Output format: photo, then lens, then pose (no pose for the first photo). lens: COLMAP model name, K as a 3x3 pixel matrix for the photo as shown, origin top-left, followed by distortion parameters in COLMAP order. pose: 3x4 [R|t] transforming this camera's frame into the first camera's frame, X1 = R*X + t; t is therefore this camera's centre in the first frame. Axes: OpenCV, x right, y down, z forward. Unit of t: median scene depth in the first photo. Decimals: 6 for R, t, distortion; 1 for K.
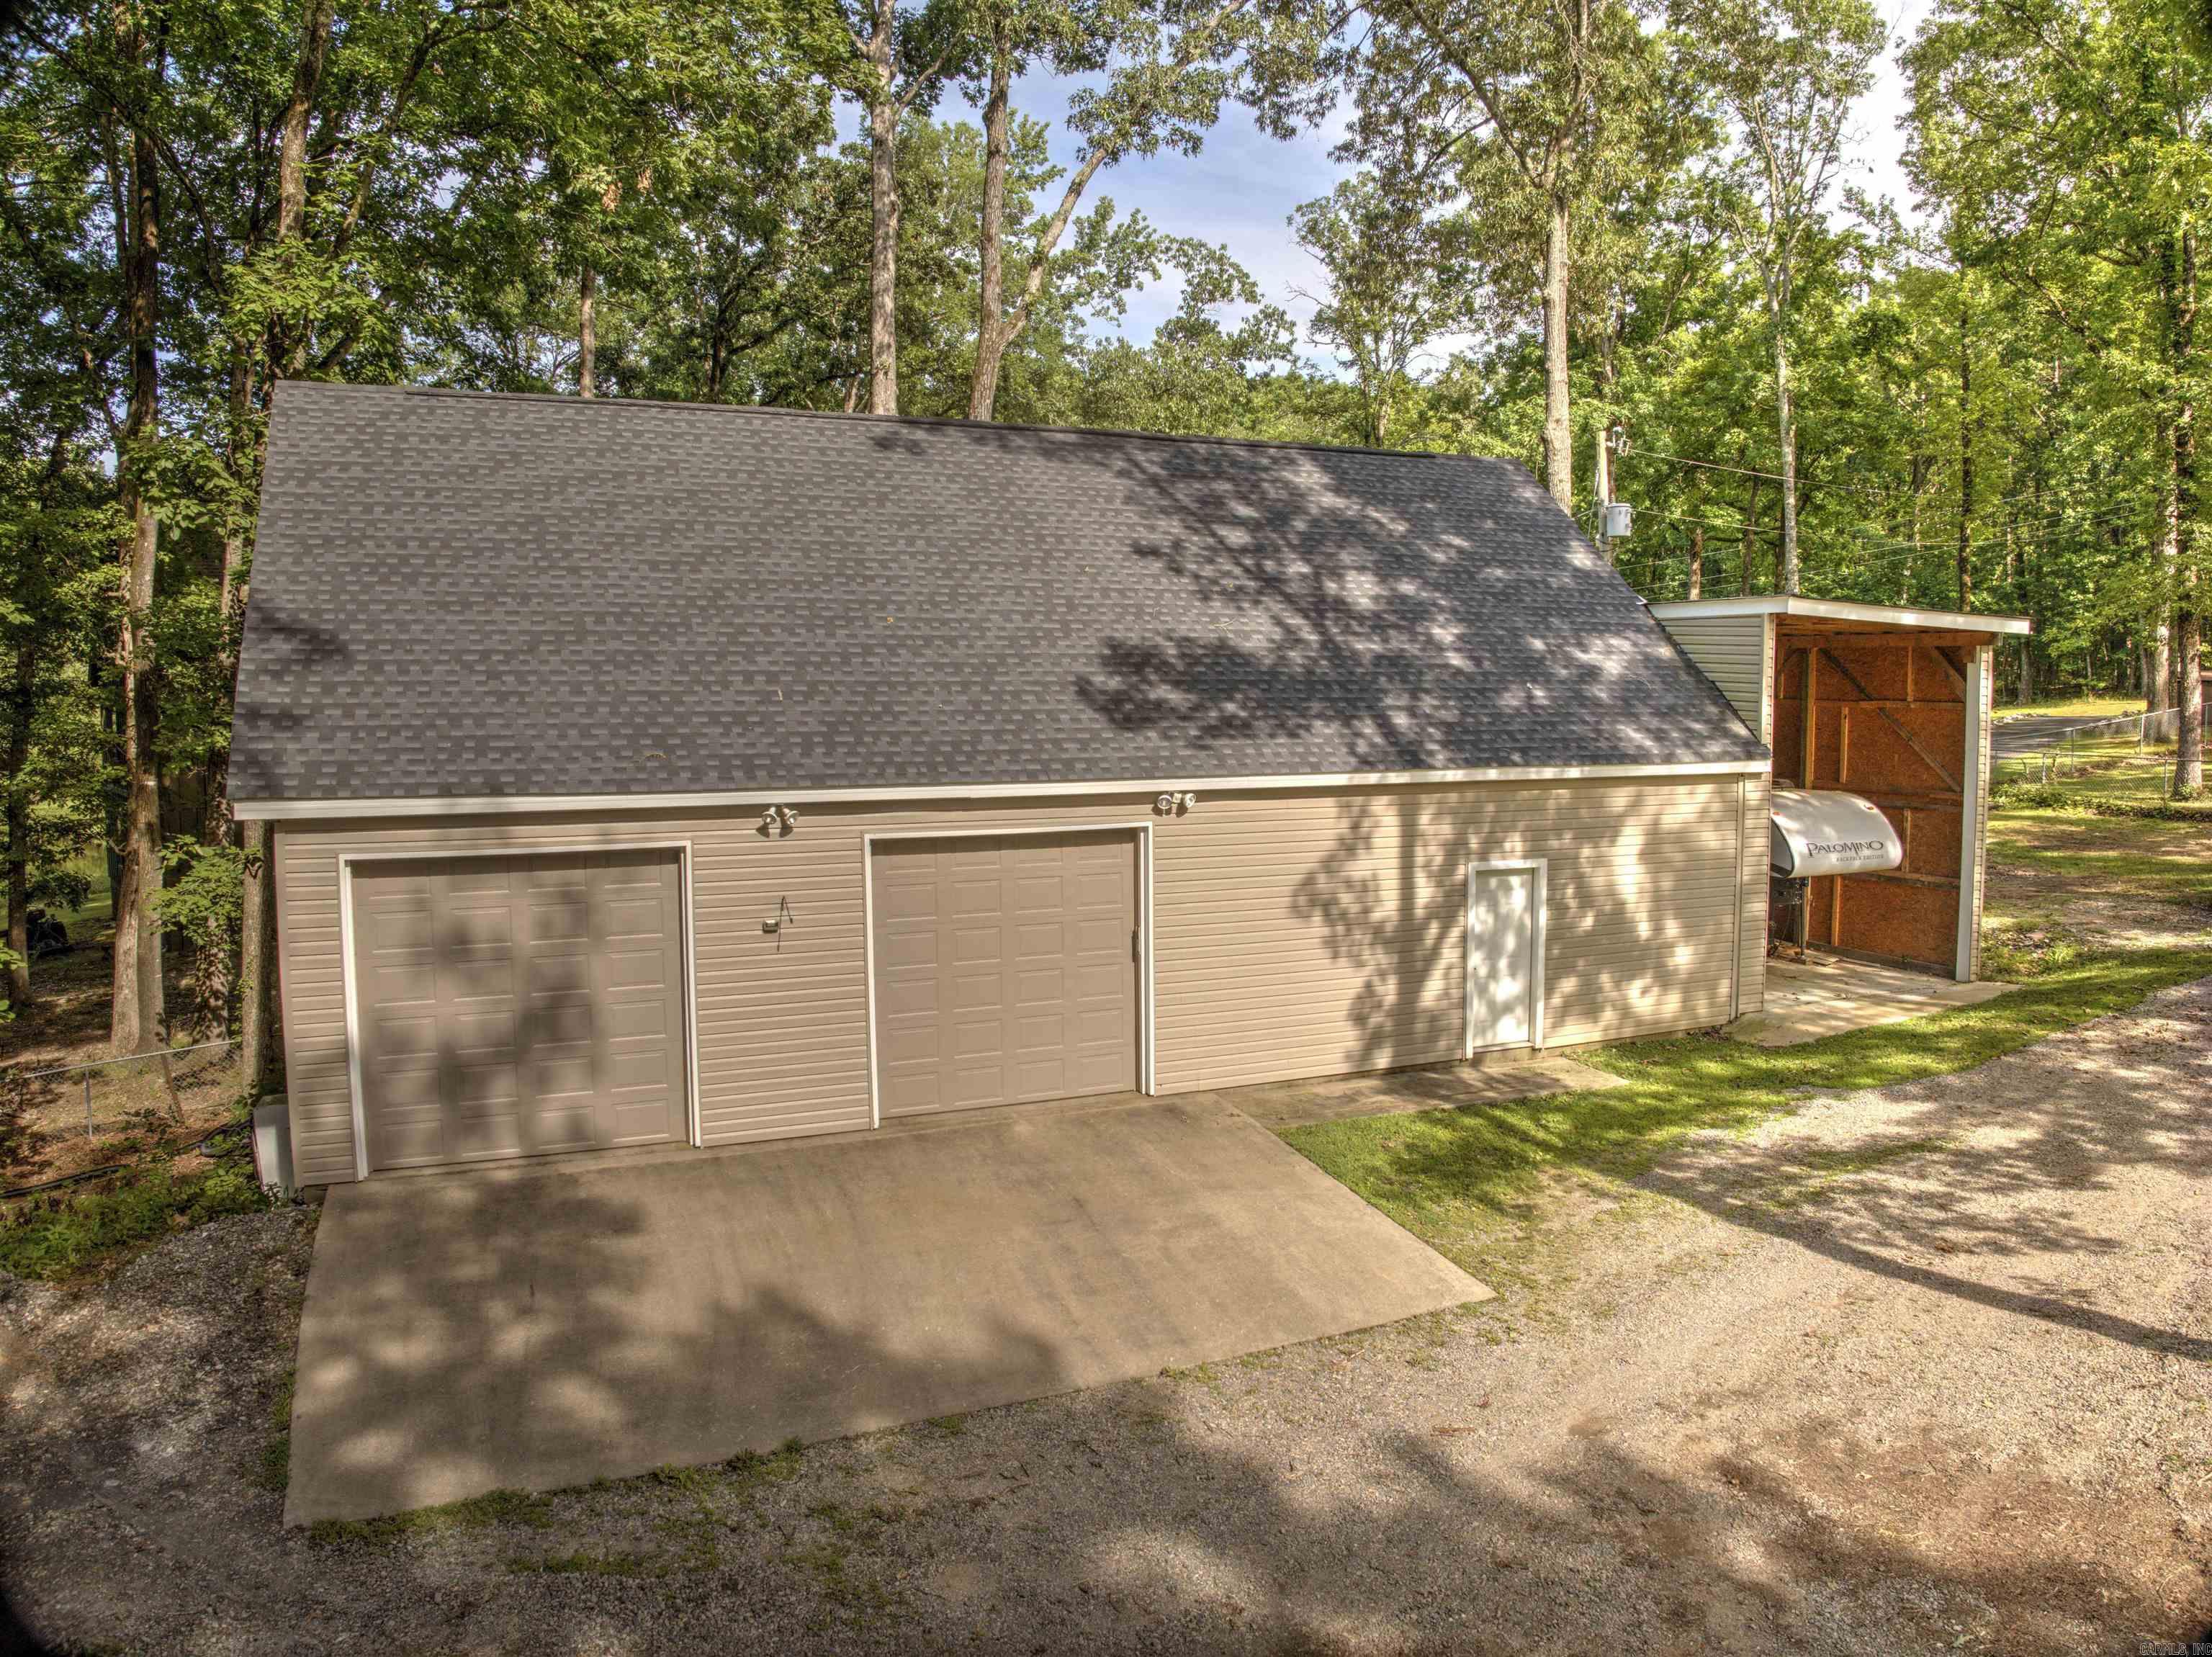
lens RADIAL K [[1556.7, 0, 1112.5], [0, 1556.7, 841.8], [0, 0, 1]] dist [-0.104699, -0.004182]
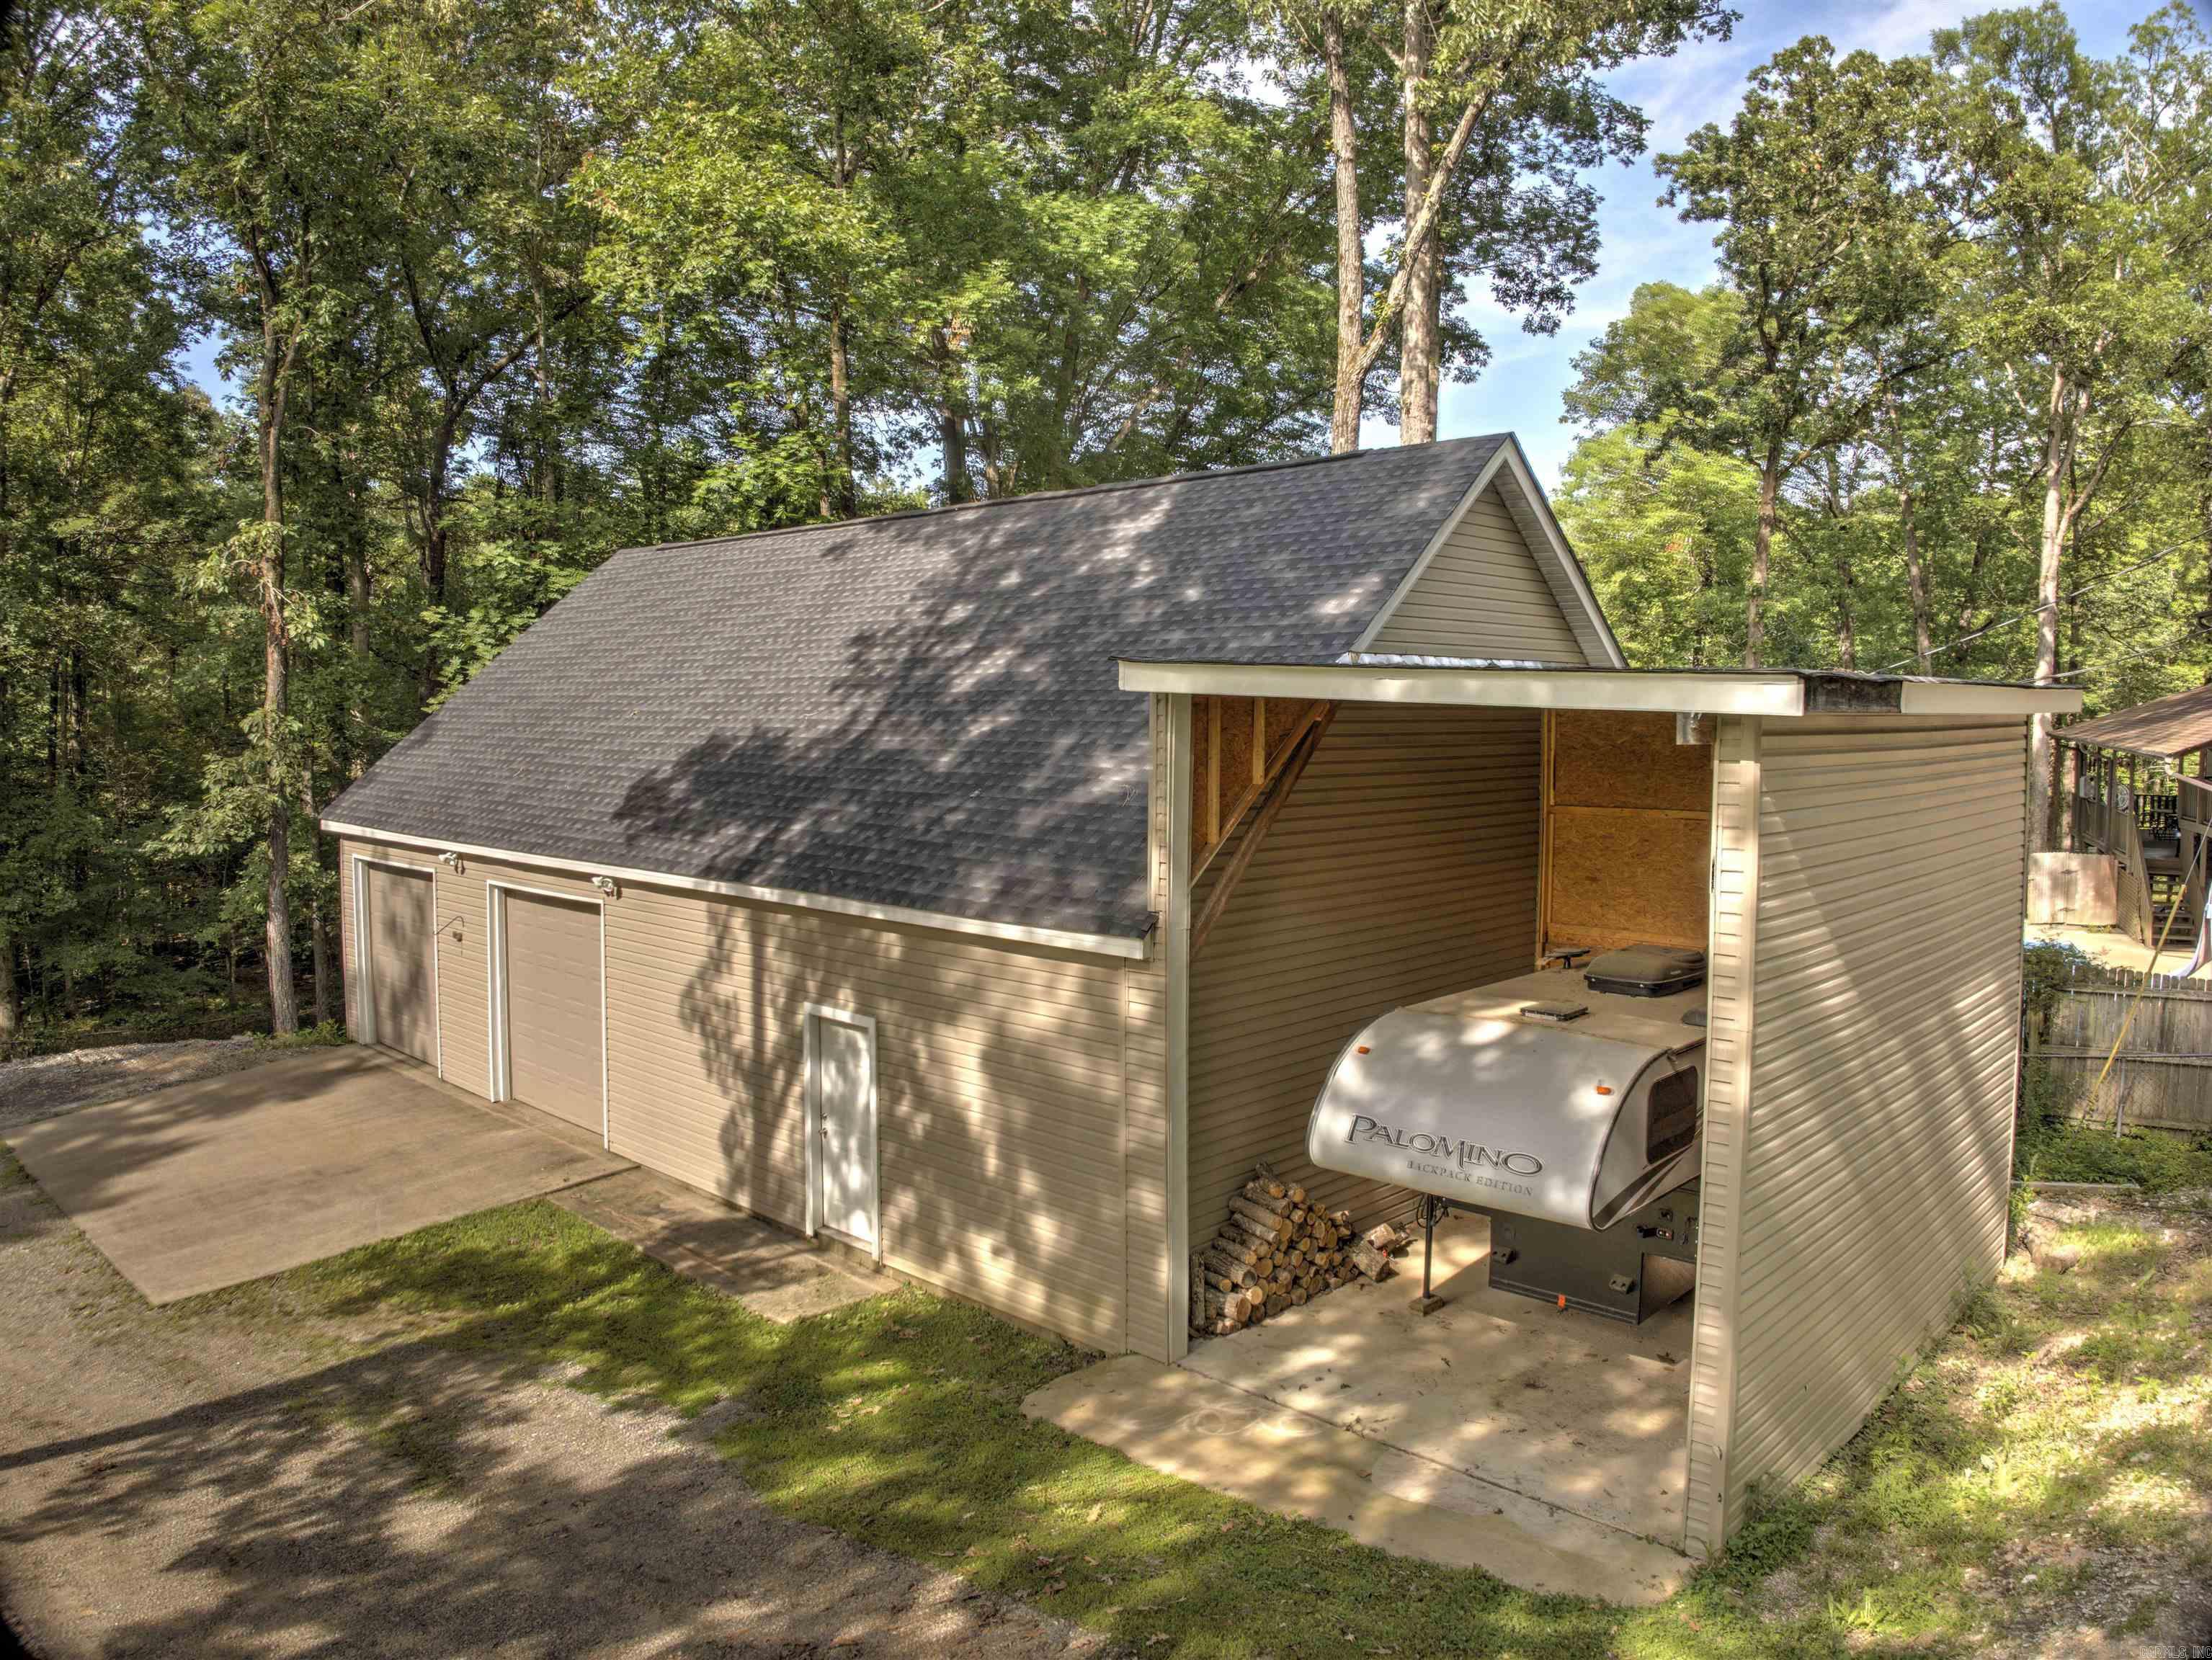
lens RADIAL K [[1556.6, 0, 1112.5], [0, 1556.6, 843.3], [0, 0, 1]] dist [-0.104699, -0.004182]
pose [[0.392328, 0.088165, -0.915591, 1.078538], [-0.102122, 0.993417, 0.051900, -0.139111], [0.914139, 0.073140, 0.398749, 0.830012]]
